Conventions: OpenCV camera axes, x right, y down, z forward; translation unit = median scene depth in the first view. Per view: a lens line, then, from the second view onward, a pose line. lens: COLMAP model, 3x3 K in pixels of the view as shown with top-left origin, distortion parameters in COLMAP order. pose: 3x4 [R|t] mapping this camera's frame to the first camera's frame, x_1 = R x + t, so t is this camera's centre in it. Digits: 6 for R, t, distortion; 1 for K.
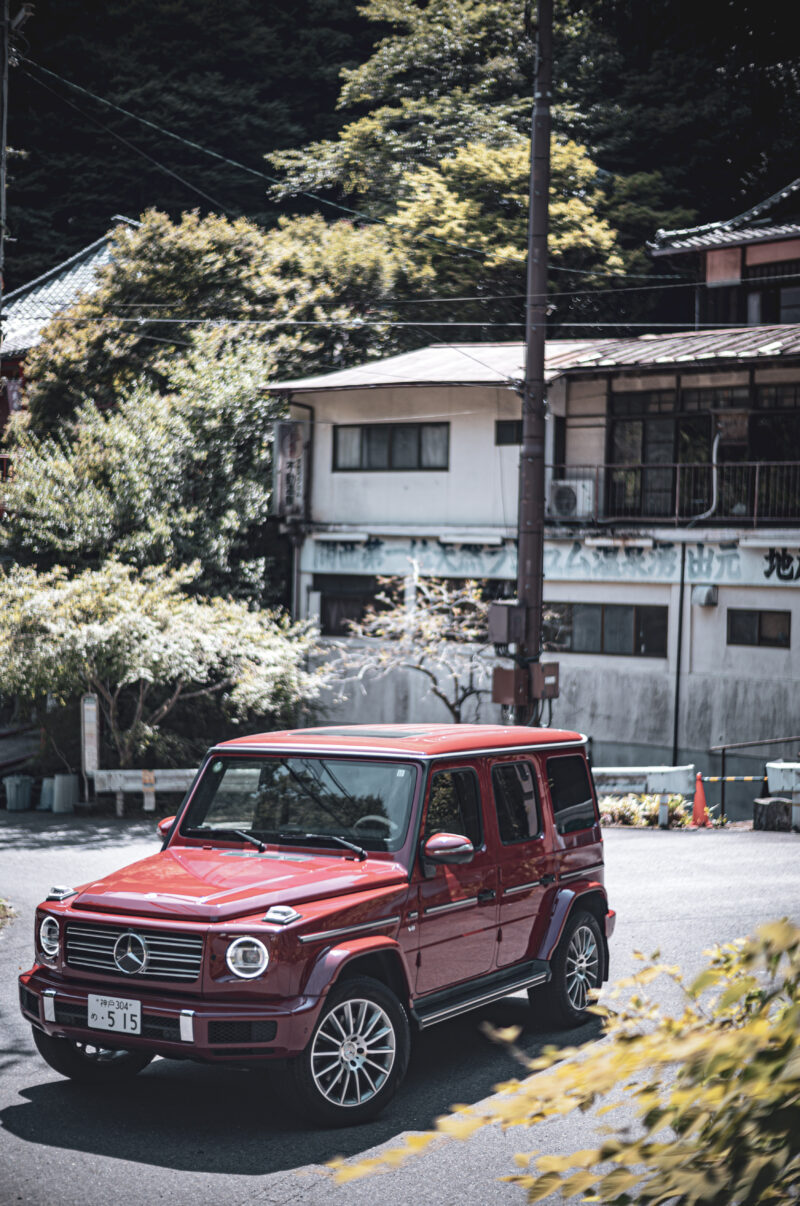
lens RADIAL K [[1744.1, 0, 400.0], [0, 1744.1, 603.0], [0, 0, 1]] dist [-0.046775, 0.438096]
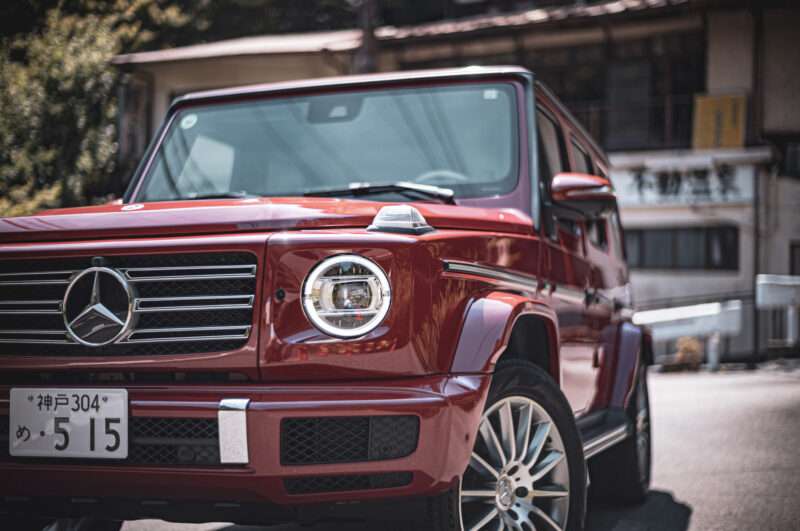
lens RADIAL K [[1160.7, 0, 400.0], [0, 1160.7, 265.5], [0, 0, 1]] dist [-0.050112, 0.457827]
pose [[0.981267, -0.005196, 0.192582, -0.043427], [0.013764, 0.998972, -0.043182, 0.066507], [-0.192160, 0.045024, 0.980330, 0.213518]]
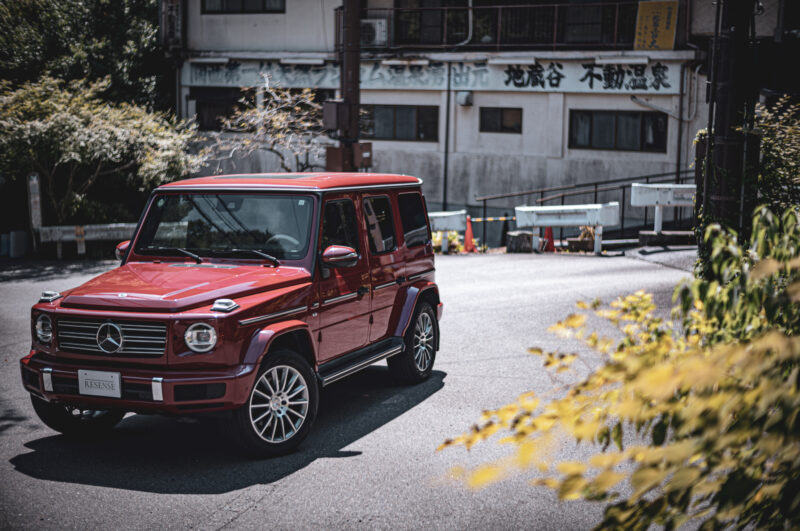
lens RADIAL K [[1156.9, 0, 400.0], [0, 1156.9, 265.5], [0, 0, 1]] dist [-0.046775, 0.438096]
pose [[0.989865, -0.027751, 0.139271, -0.018534], [0.010020, 0.991925, 0.126429, 0.012184], [-0.141654, -0.123752, 0.982150, 0.036681]]
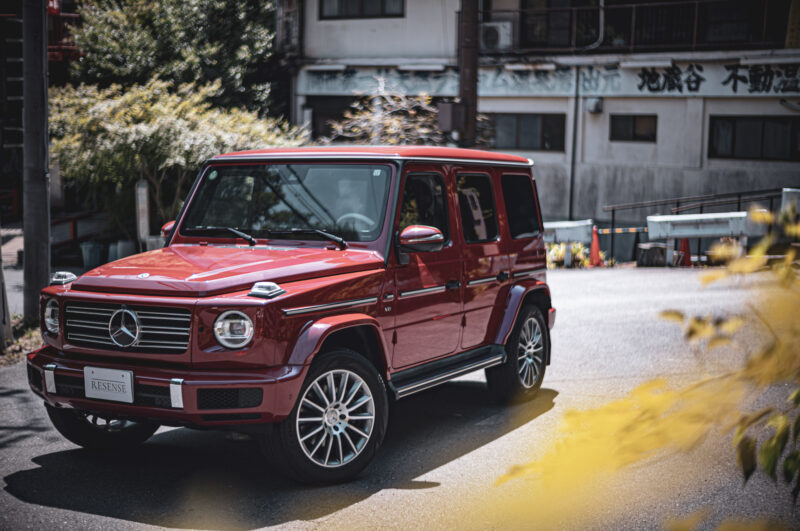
lens RADIAL K [[1156.9, 0, 400.0], [0, 1156.9, 265.5], [0, 0, 1]] dist [-0.046775, 0.438096]
pose [[0.999594, -0.008206, 0.027303, -0.001954], [0.005435, 0.994967, 0.100056, 0.030443], [-0.027987, -0.099867, 0.994607, 0.097562]]
